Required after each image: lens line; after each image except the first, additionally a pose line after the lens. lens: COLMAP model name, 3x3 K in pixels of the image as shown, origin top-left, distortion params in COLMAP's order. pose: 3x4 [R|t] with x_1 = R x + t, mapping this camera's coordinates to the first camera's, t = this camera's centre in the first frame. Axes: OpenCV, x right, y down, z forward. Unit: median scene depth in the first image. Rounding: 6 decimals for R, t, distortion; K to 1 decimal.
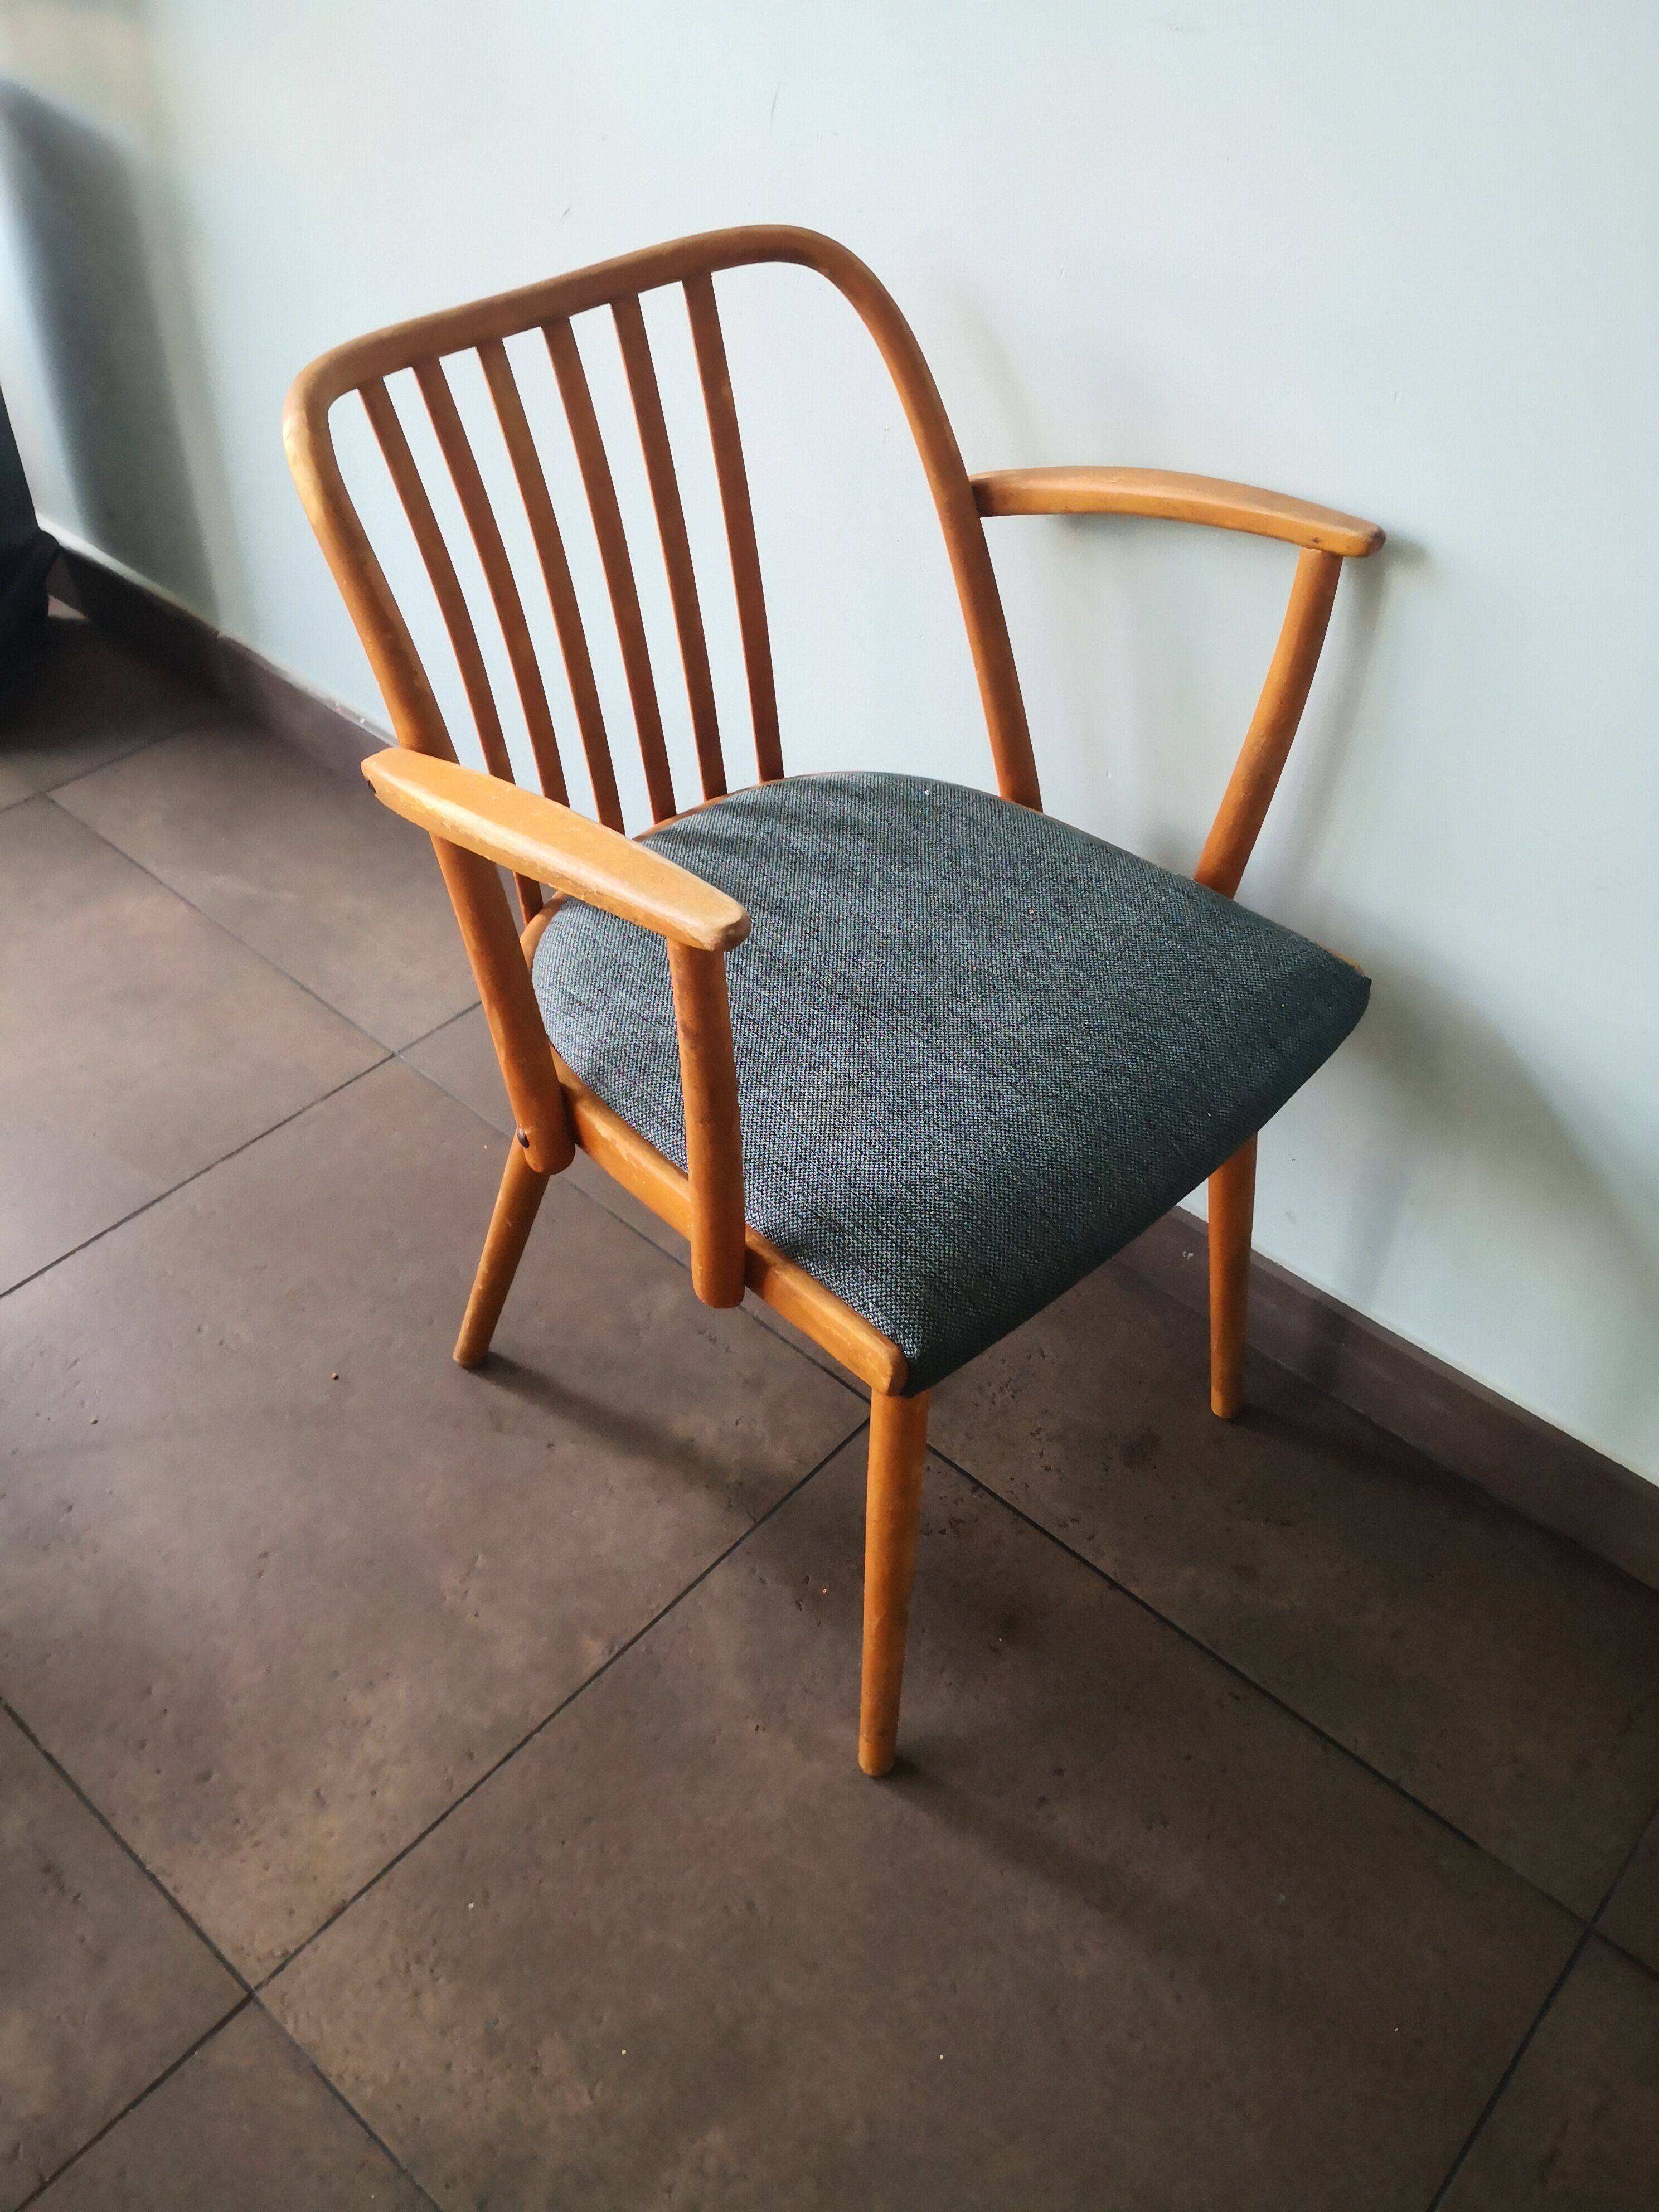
lens RADIAL K [[1818.2, 0, 813.3], [0, 1818.2, 1098.2], [0, 0, 1]] dist [-0.008421, -0.016181]
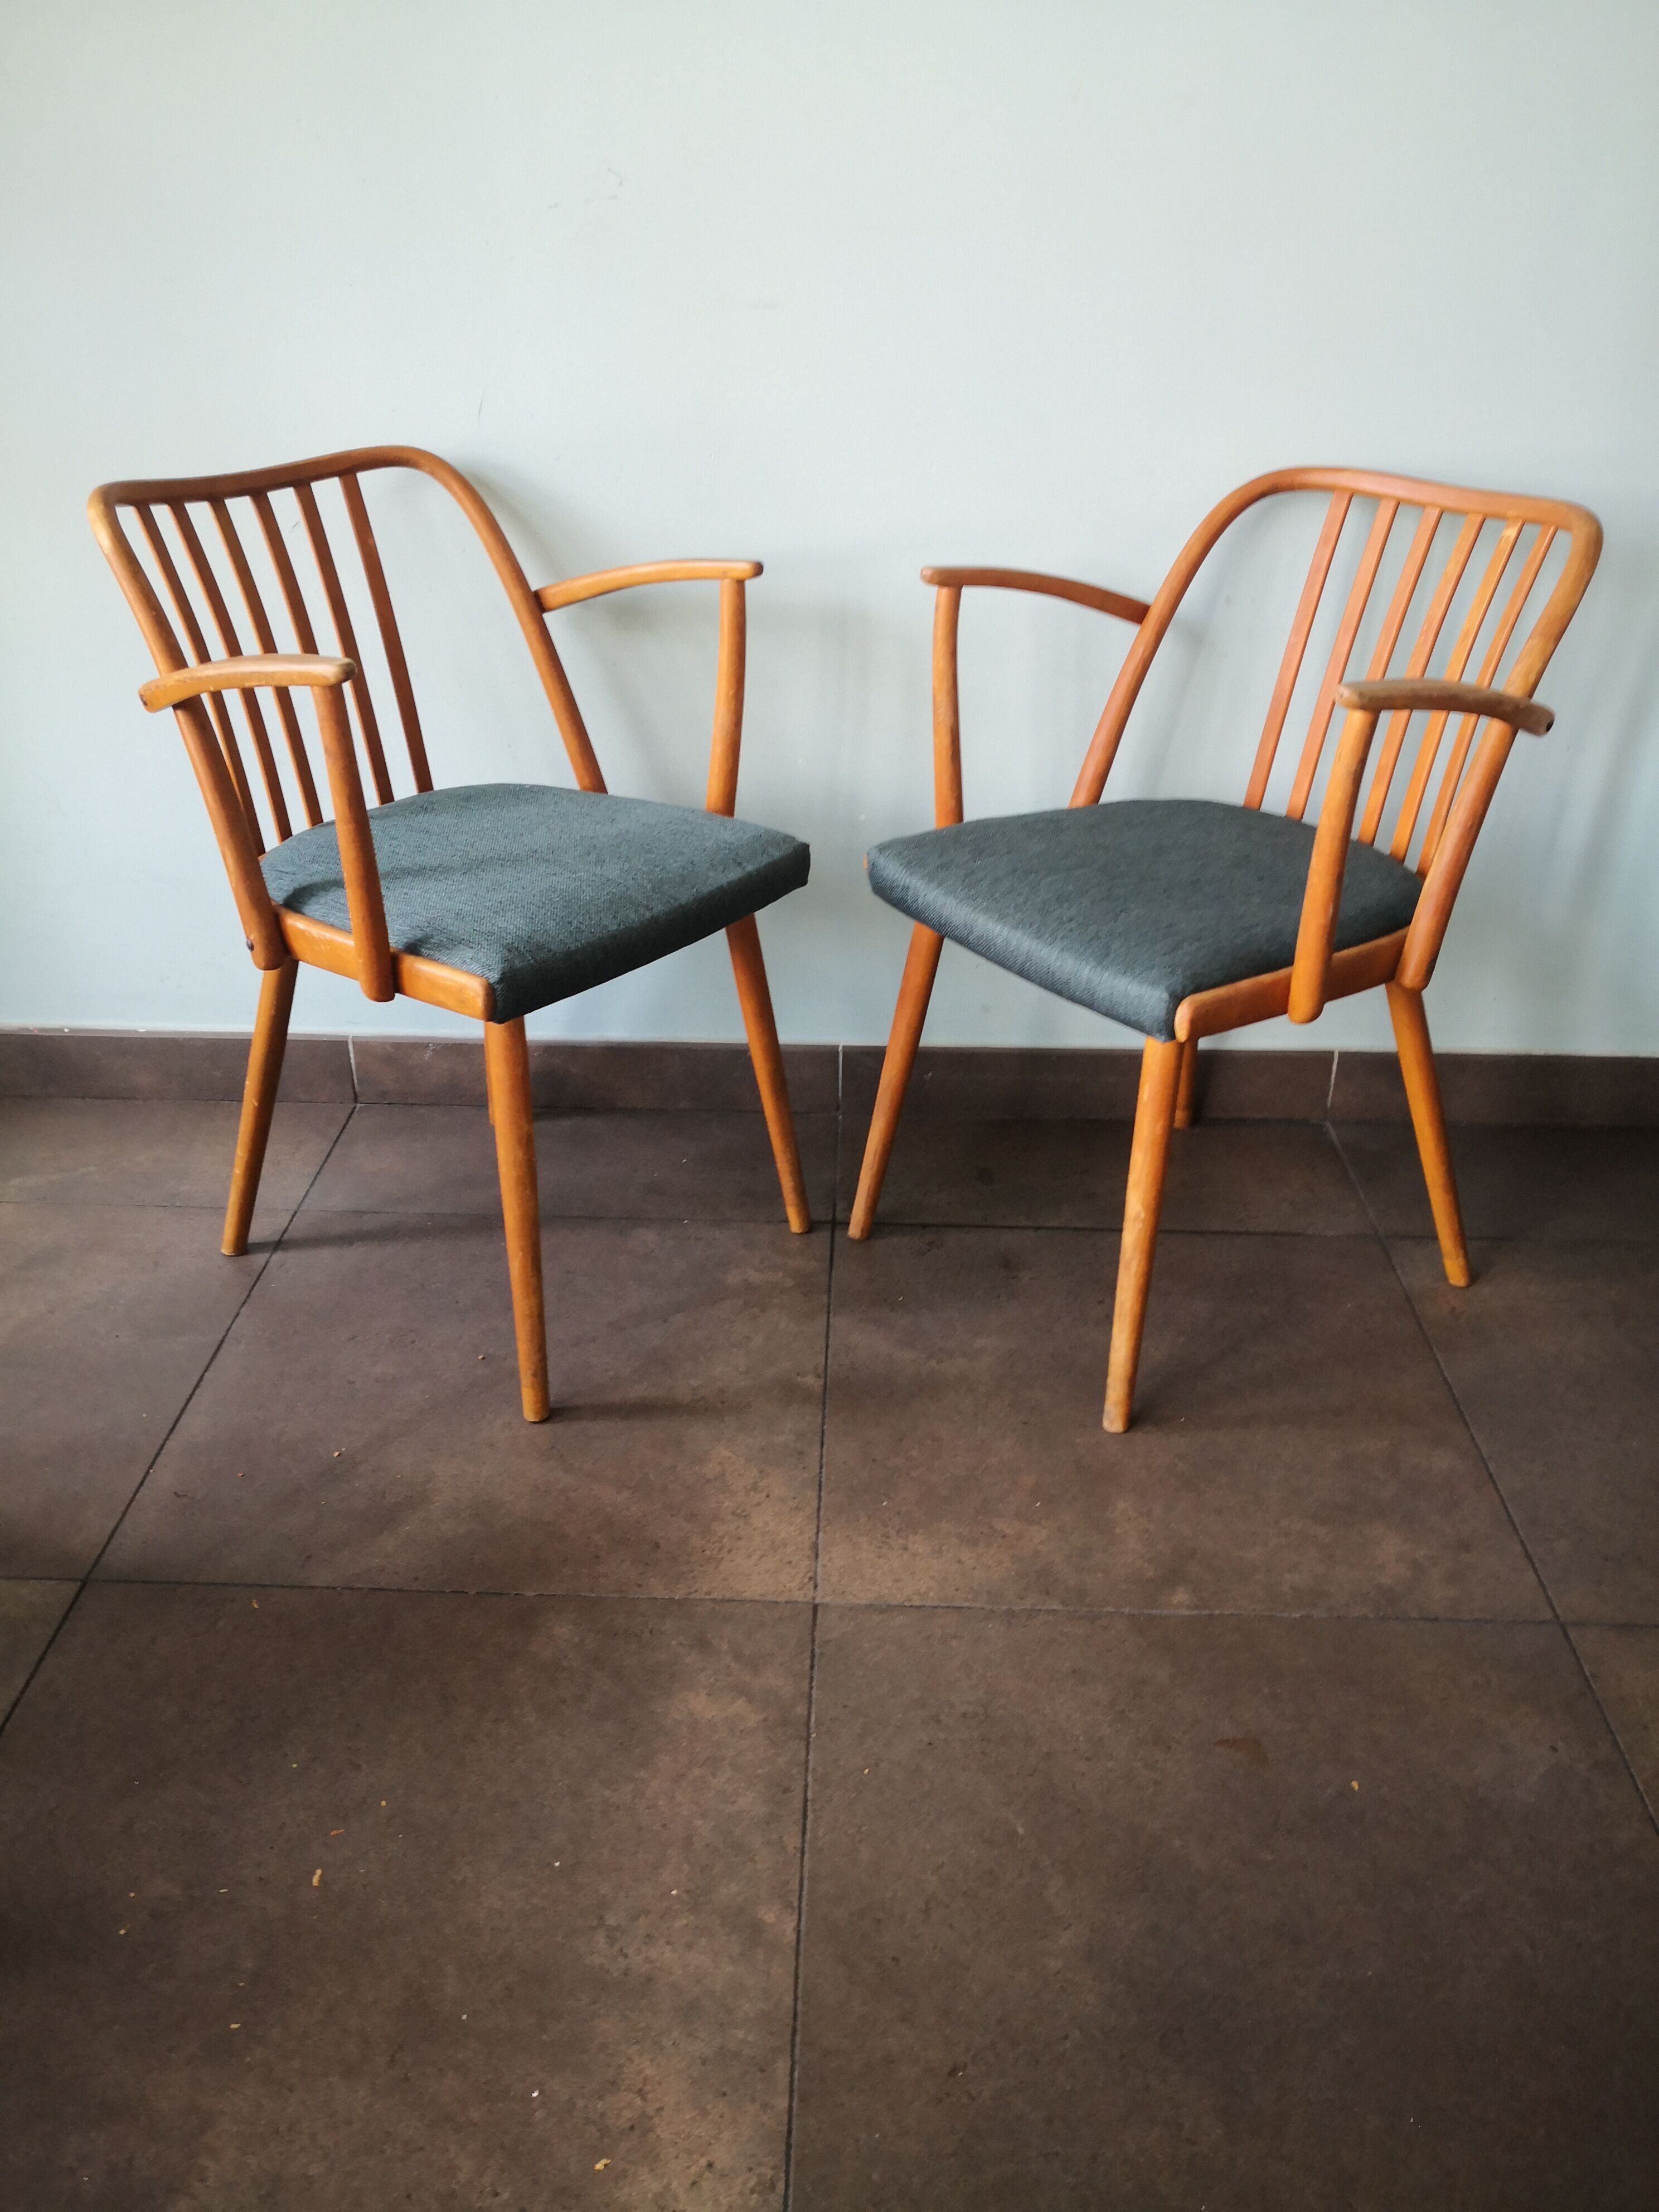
lens RADIAL K [[1813.1, 0, 823.8], [0, 1813.1, 1089.9], [0, 0, 1]] dist [0.049058, -0.175922]
pose [[0.768942, -0.317967, 0.554639, -0.844441], [0.460897, 0.876933, -0.136246, 0.319117], [-0.443060, 0.360397, 0.820861, -0.214078]]
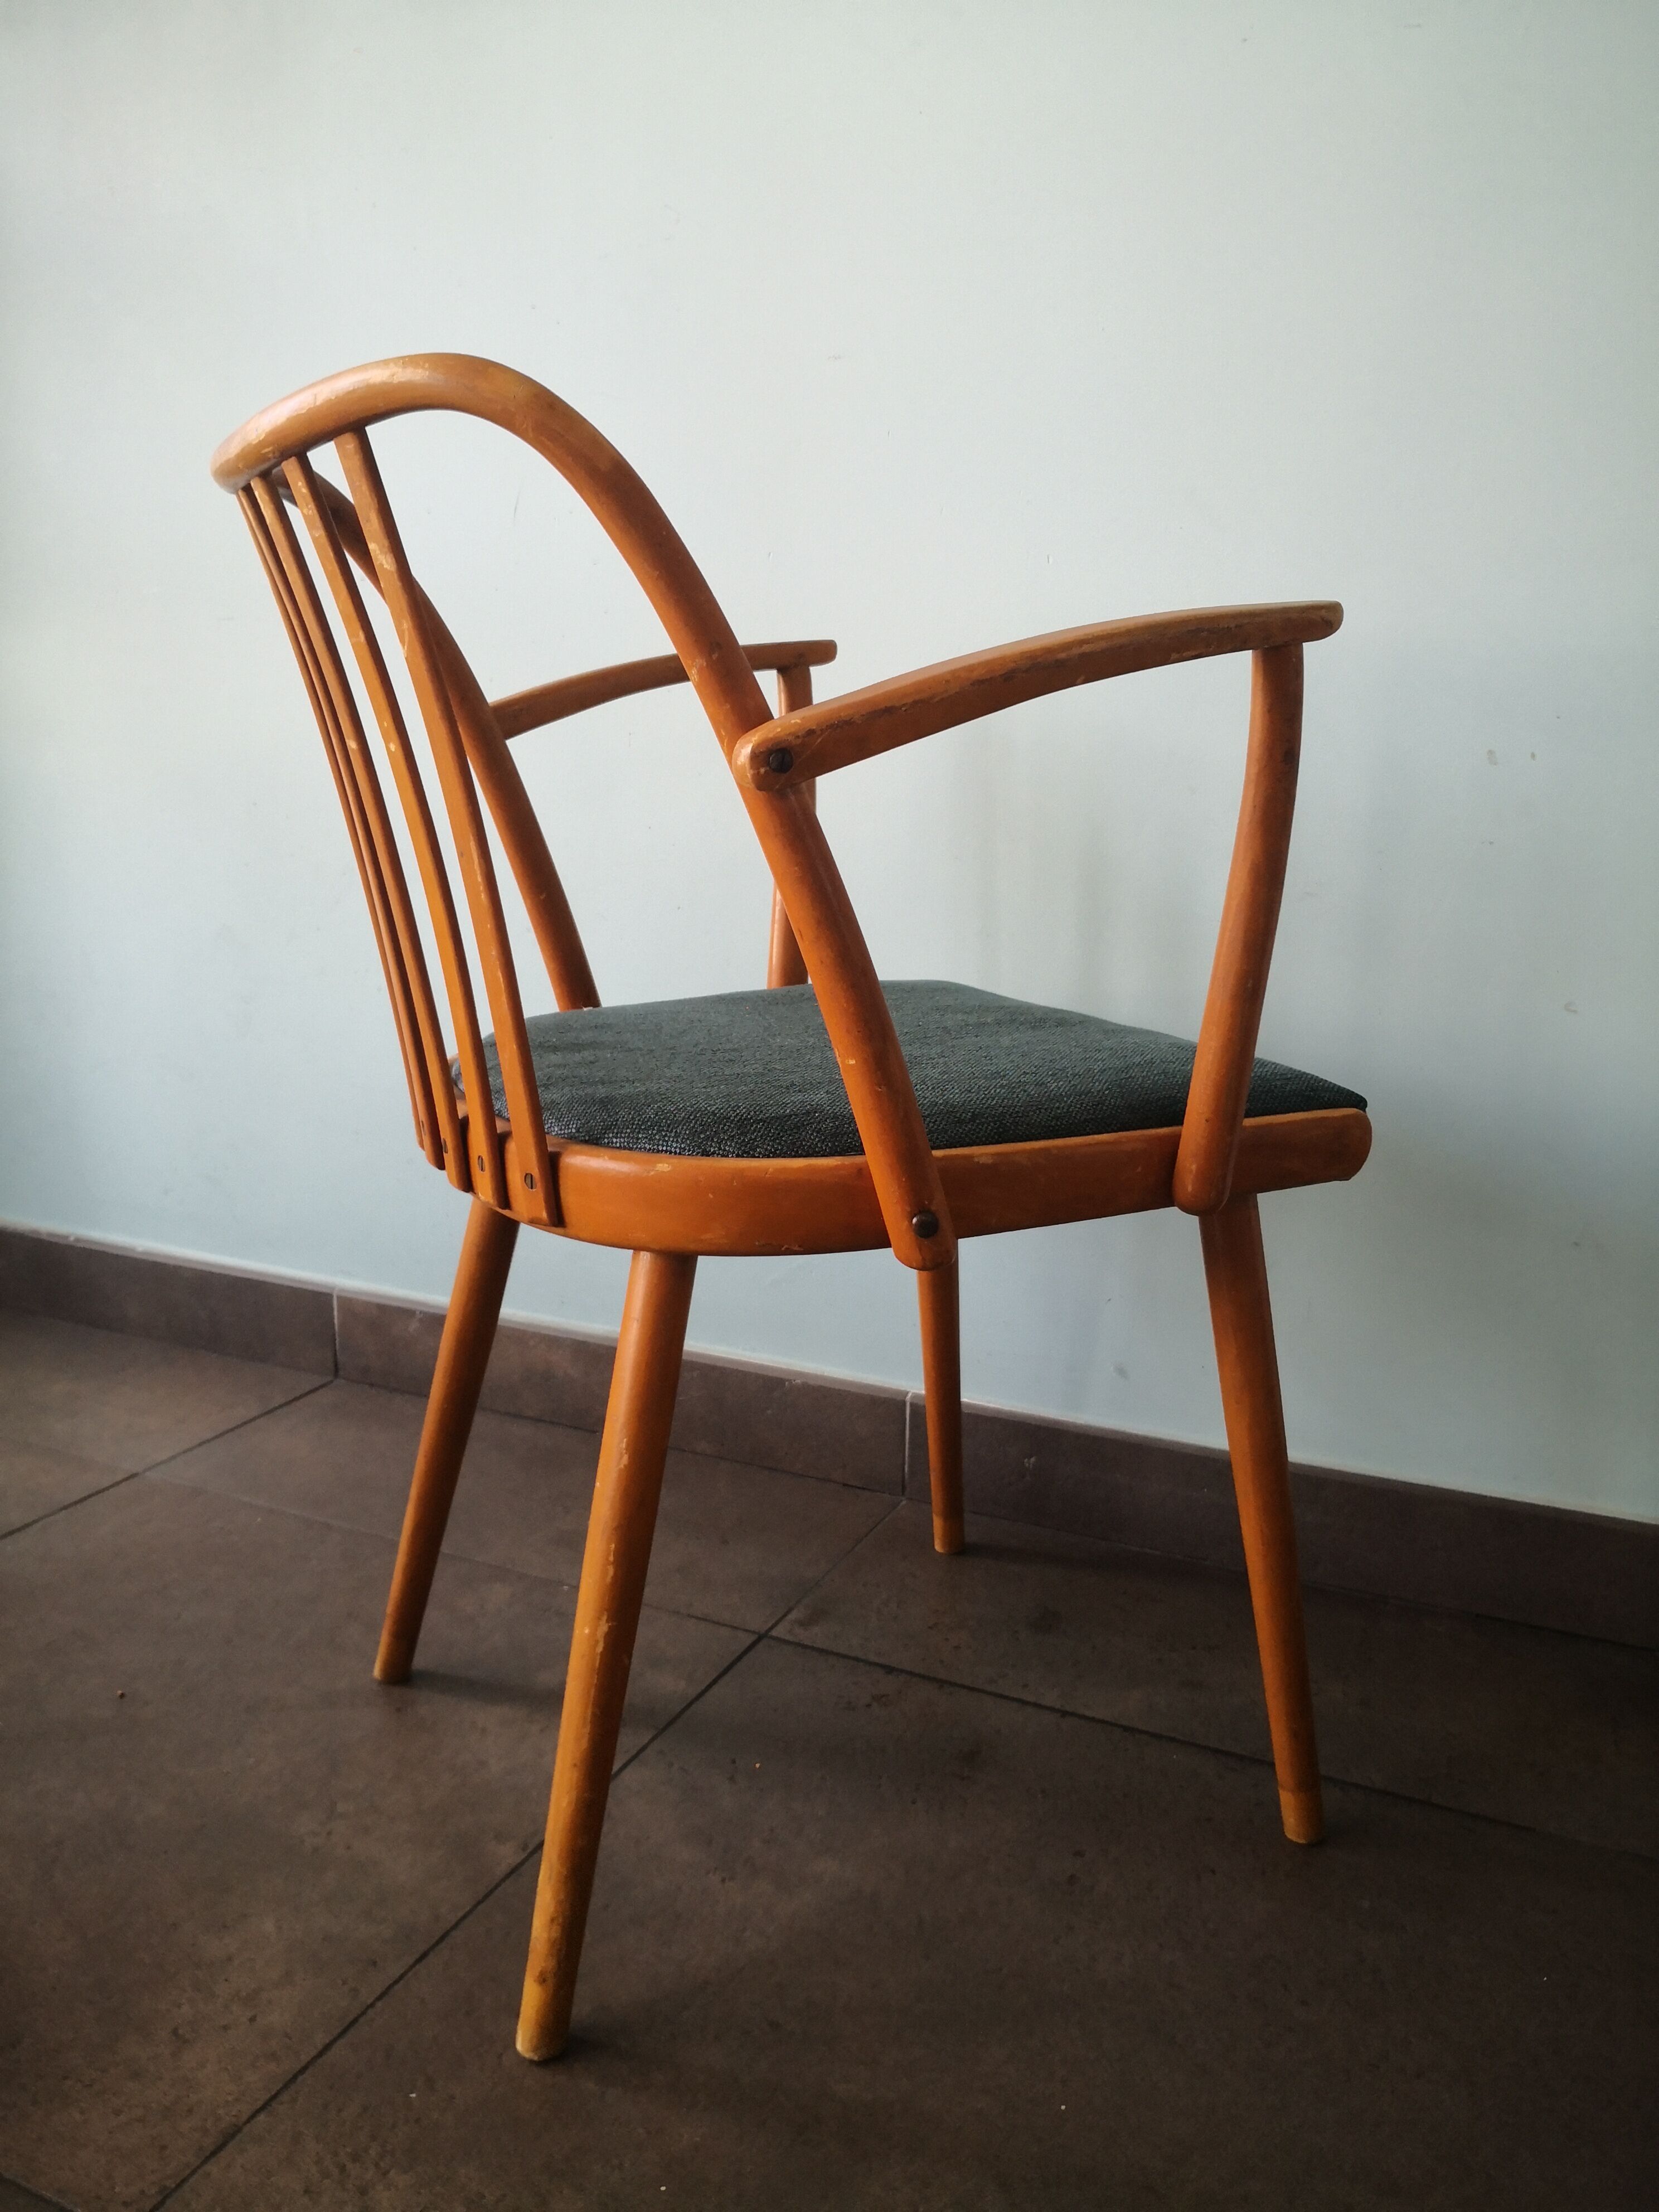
lens RADIAL K [[1815.4, 0, 823.7], [0, 1815.4, 1105.3], [0, 0, 1]] dist [-0.010503, -0.014196]
pose [[0.960405, -0.076347, 0.267943, -0.184723], [0.206014, 0.842058, -0.498494, 0.481402], [-0.187565, 0.533956, 0.824445, 0.132982]]
